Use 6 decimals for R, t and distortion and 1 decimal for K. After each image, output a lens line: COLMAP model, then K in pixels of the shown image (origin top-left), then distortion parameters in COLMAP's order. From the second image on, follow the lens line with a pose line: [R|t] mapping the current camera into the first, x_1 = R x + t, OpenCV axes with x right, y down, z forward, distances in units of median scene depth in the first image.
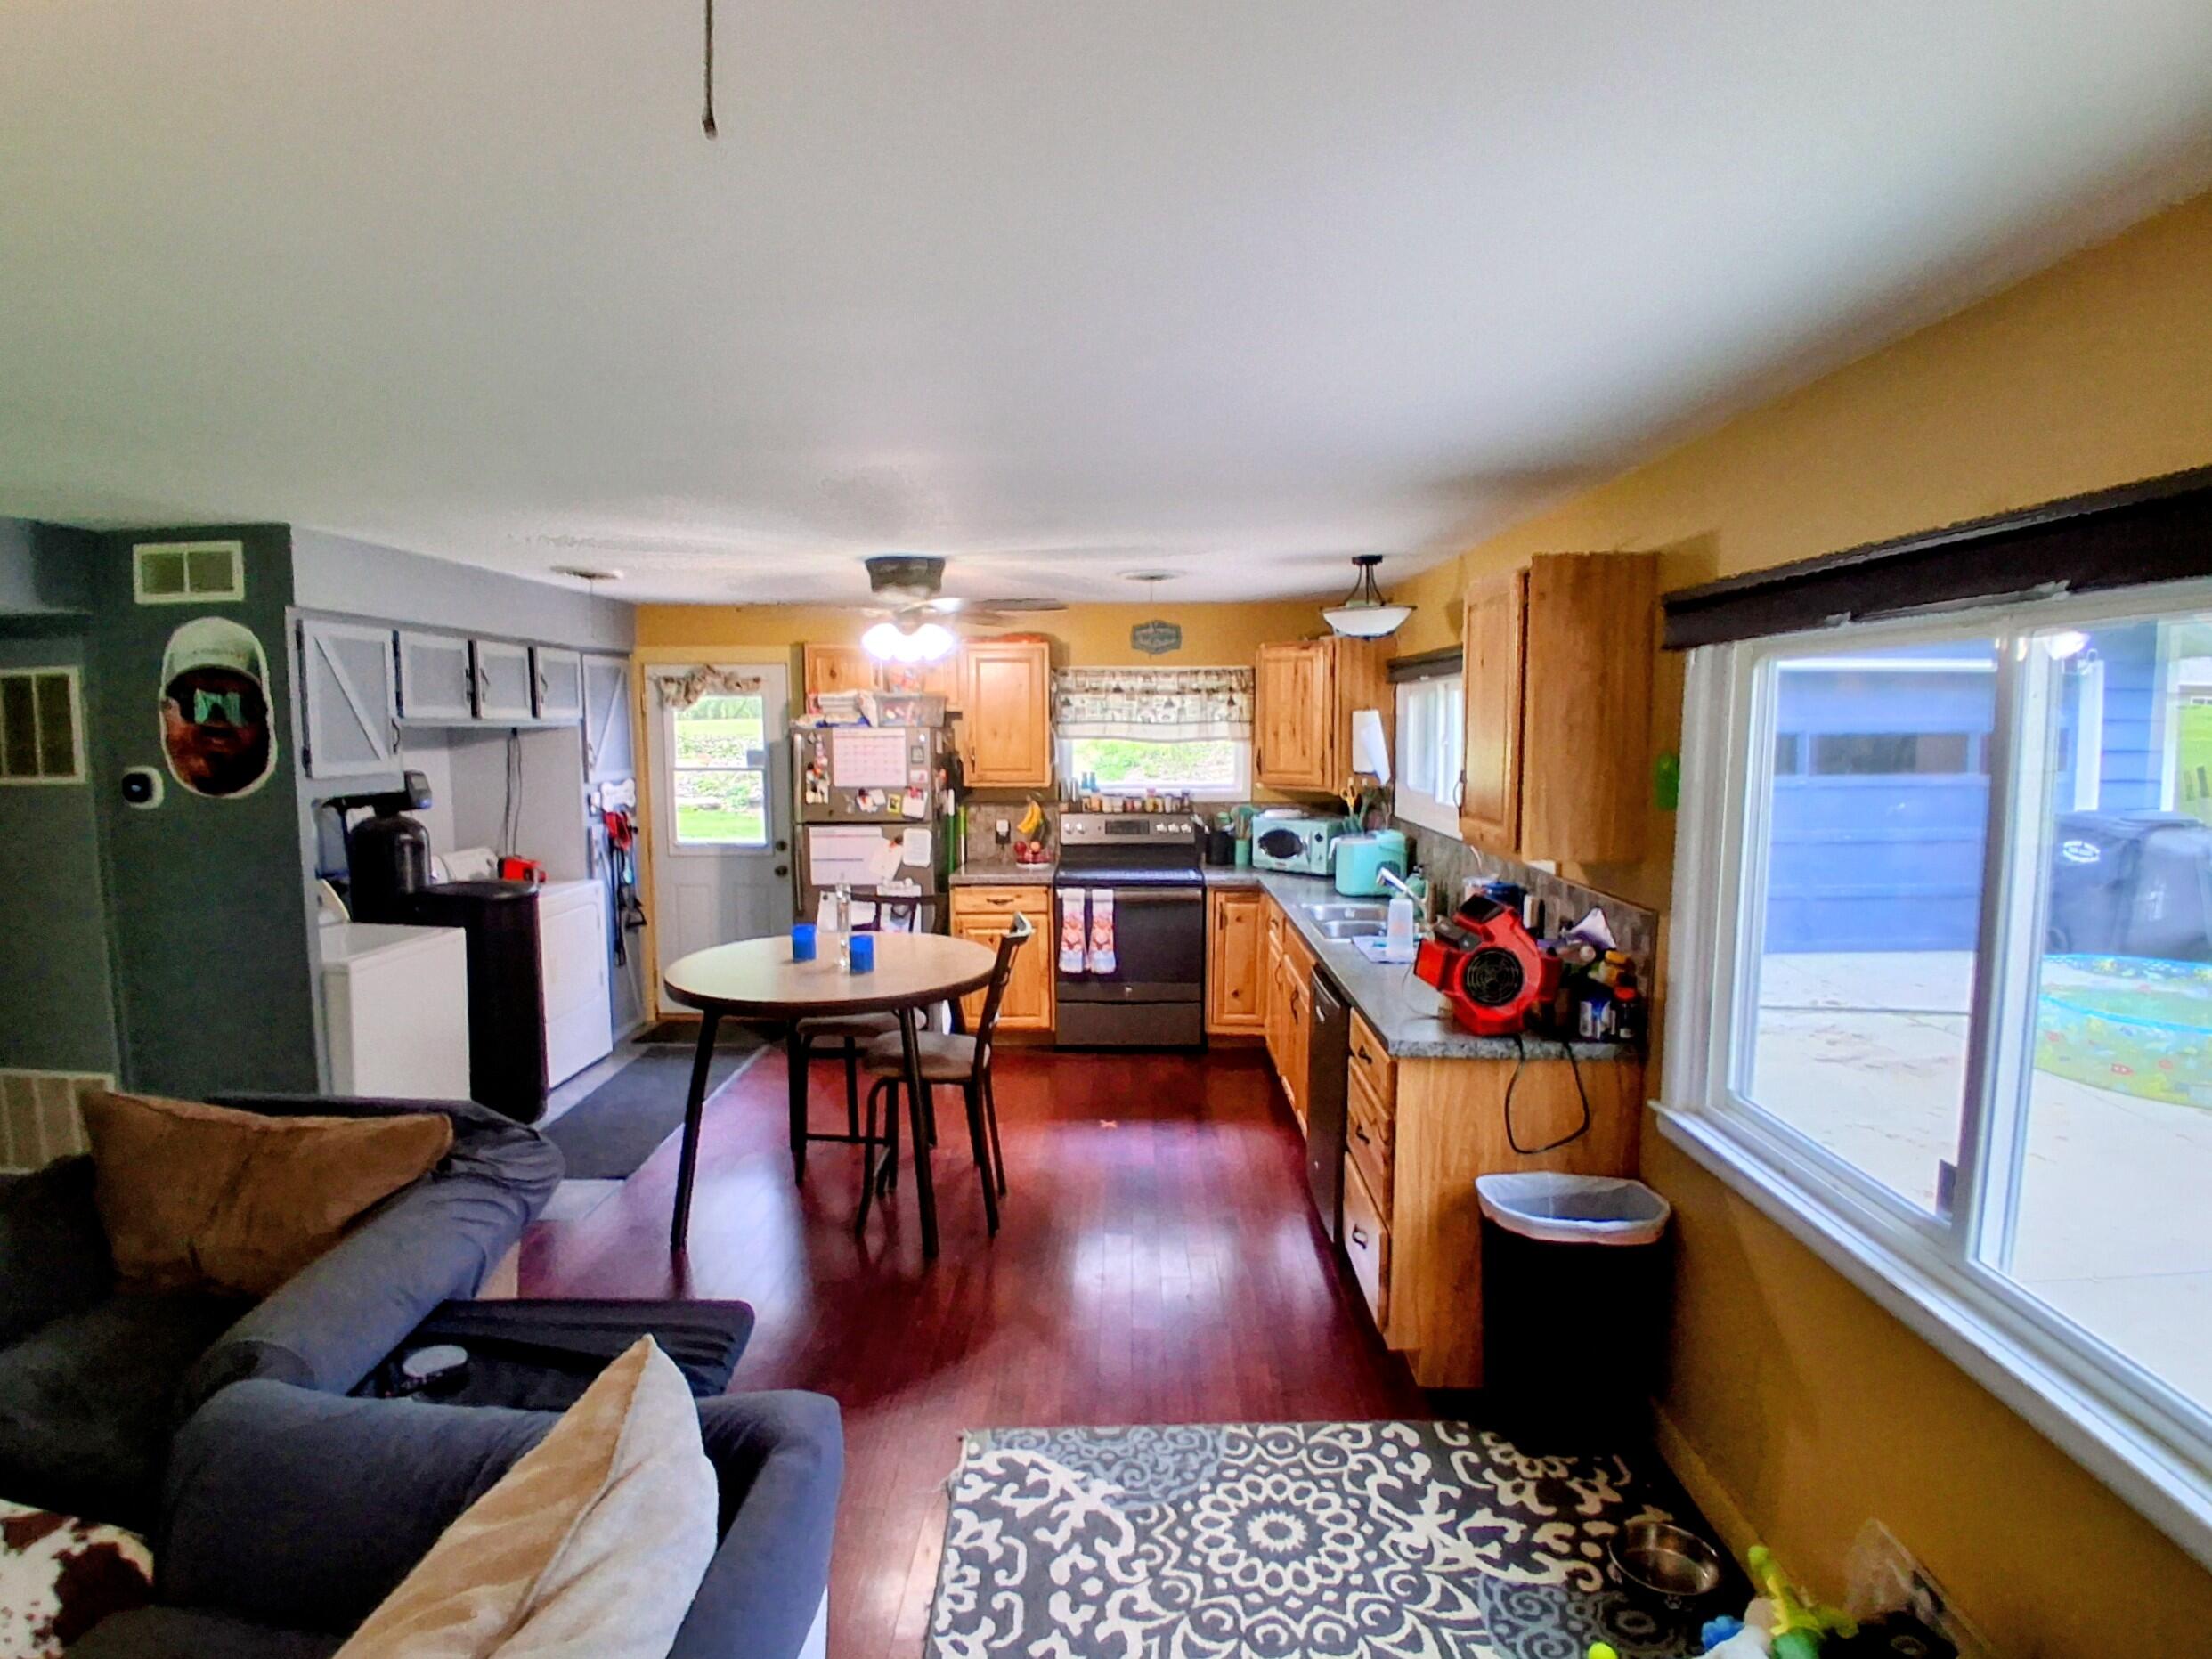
lens RADIAL K [[1142.0, 0, 1123.0], [0, 1142.0, 826.1], [0, 0, 1]] dist [0.003529, -0.036347]
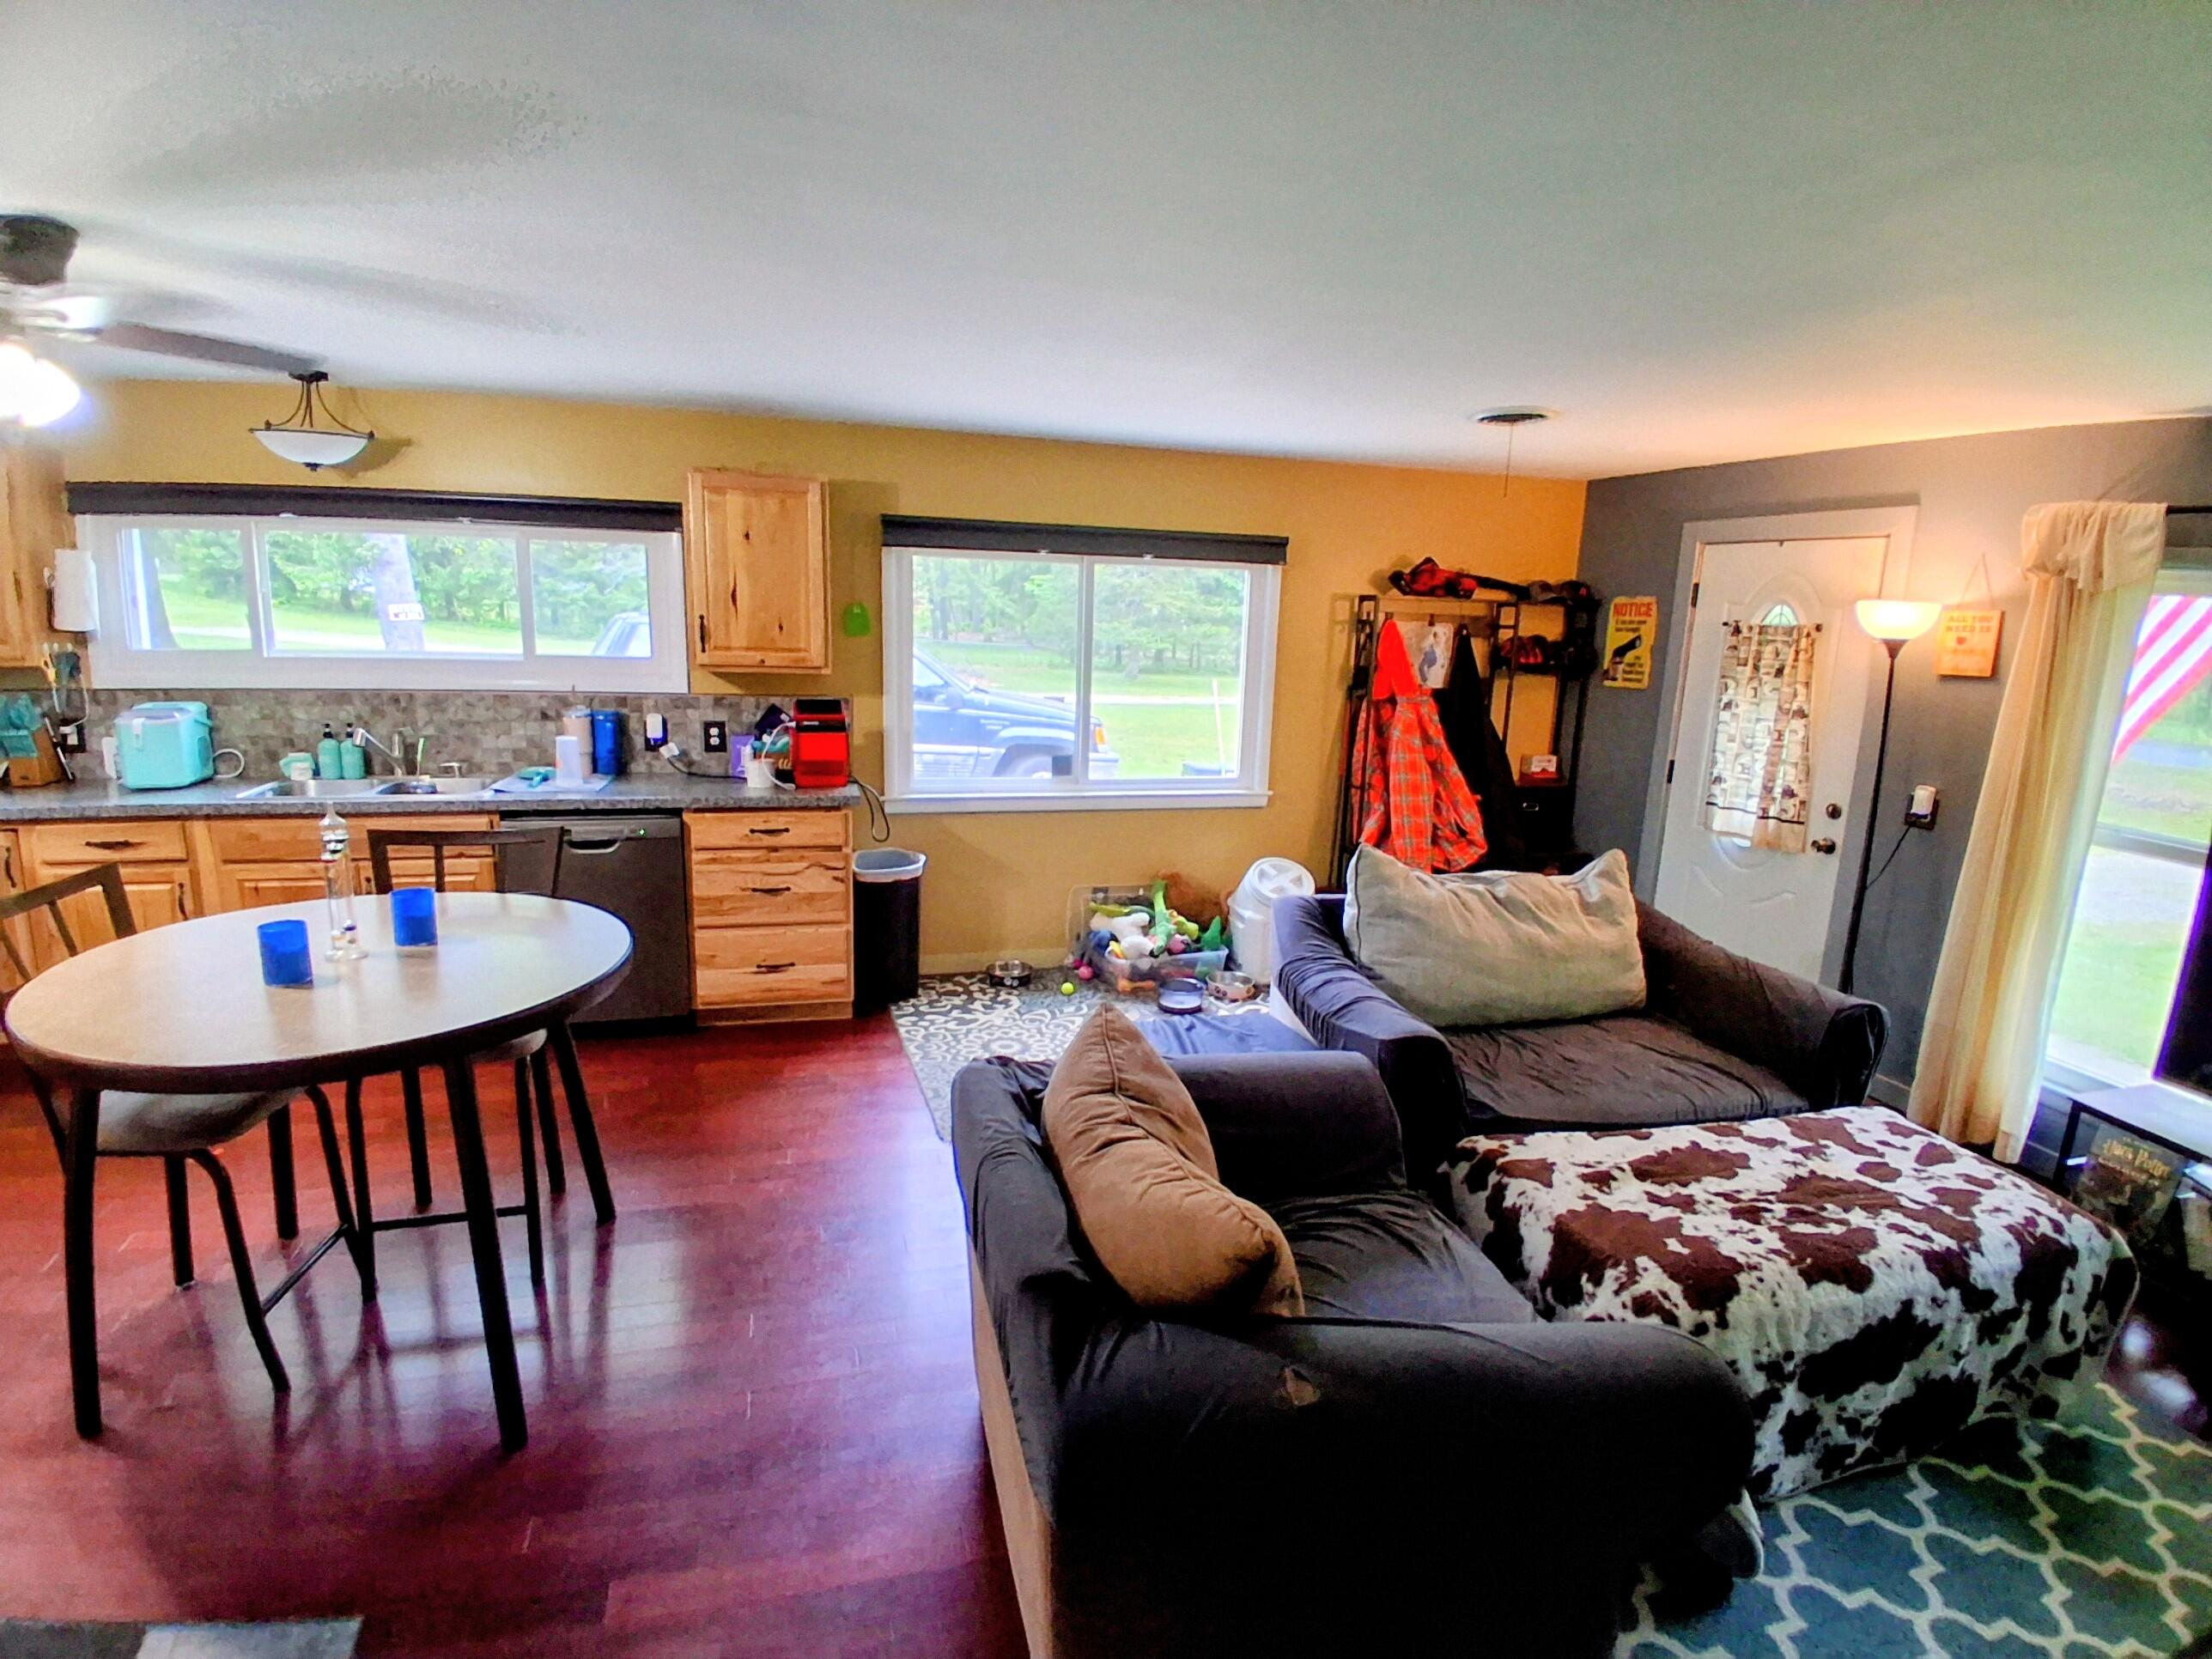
lens RADIAL K [[1078.4, 0, 1106.0], [0, 1078.4, 829.5], [0, 0, 1]] dist [0.000125, -0.034951]
pose [[-0.277135, -0.197976, 0.940214, -0.593674], [0.052359, 0.973977, 0.220518, -0.033330], [-0.959403, 0.110342, -0.259557, 0.516525]]
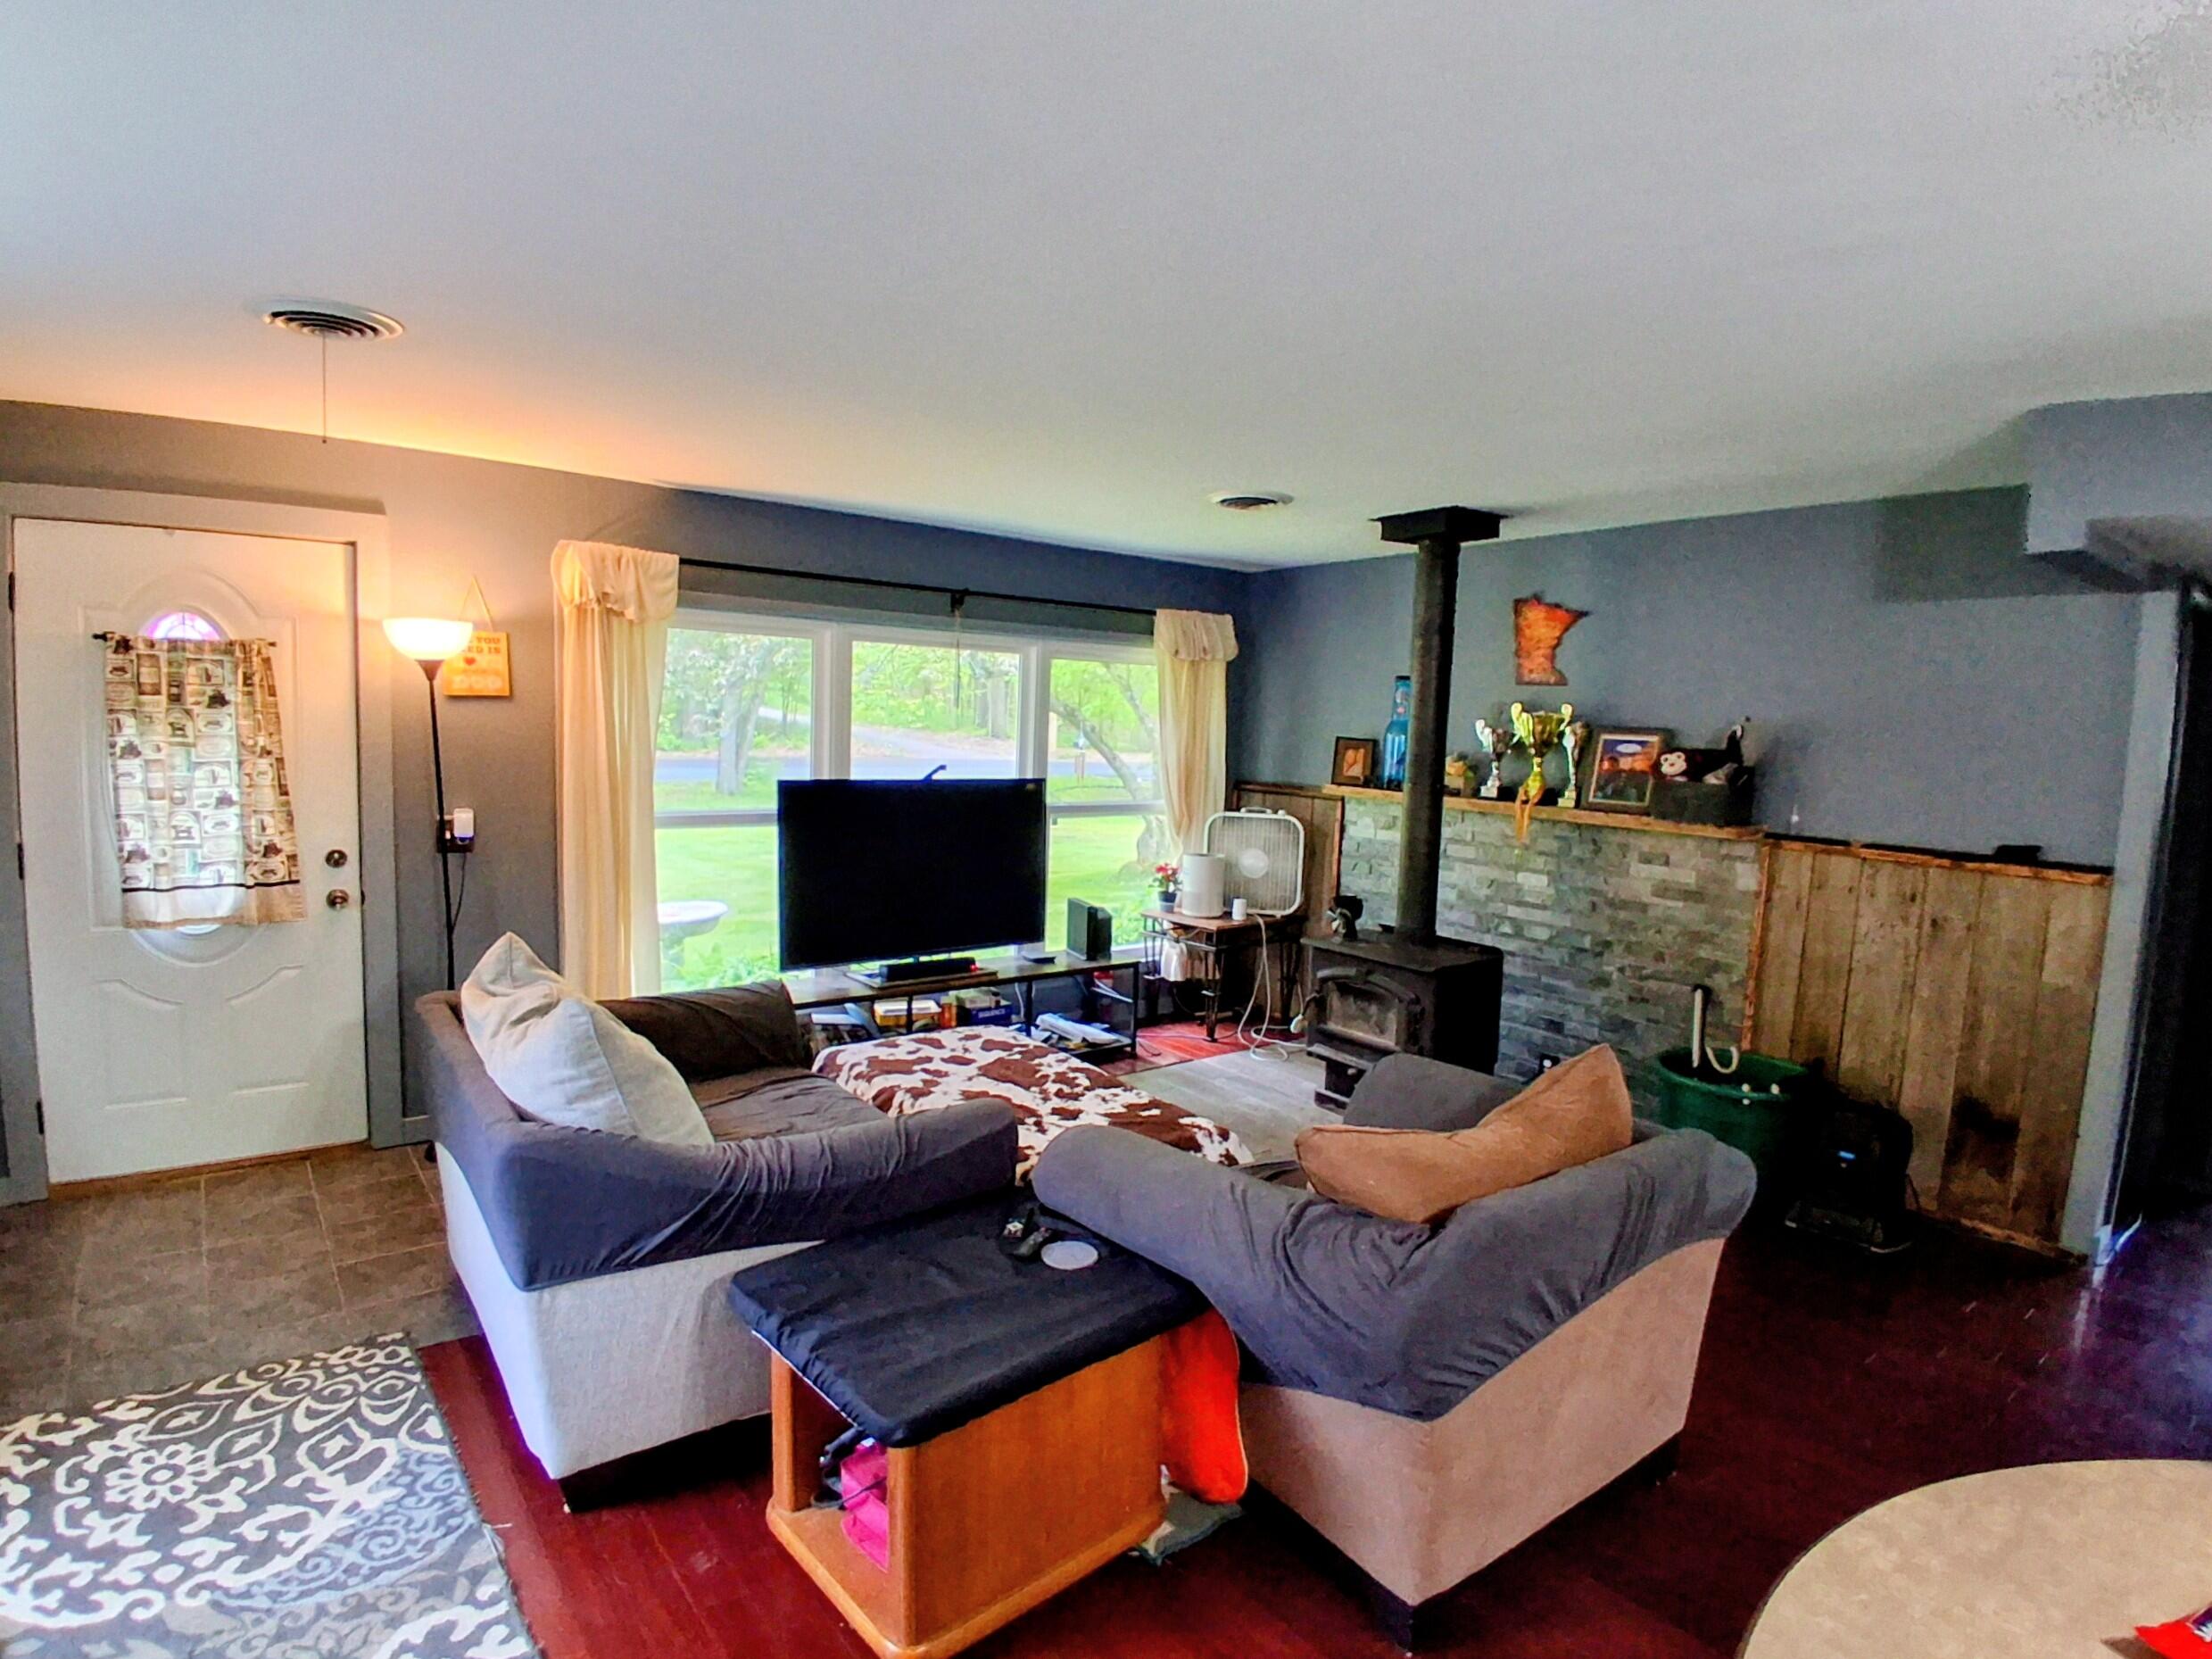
lens RADIAL K [[1161.6, 0, 1101.0], [0, 1161.6, 856.4], [0, 0, 1]] dist [0.000806, -0.044349]
pose [[-0.794489, 0.046825, -0.605471, -0.002255], [-0.090244, 0.976849, 0.193962, -0.031142], [0.600536, 0.208741, -0.771870, 0.638128]]
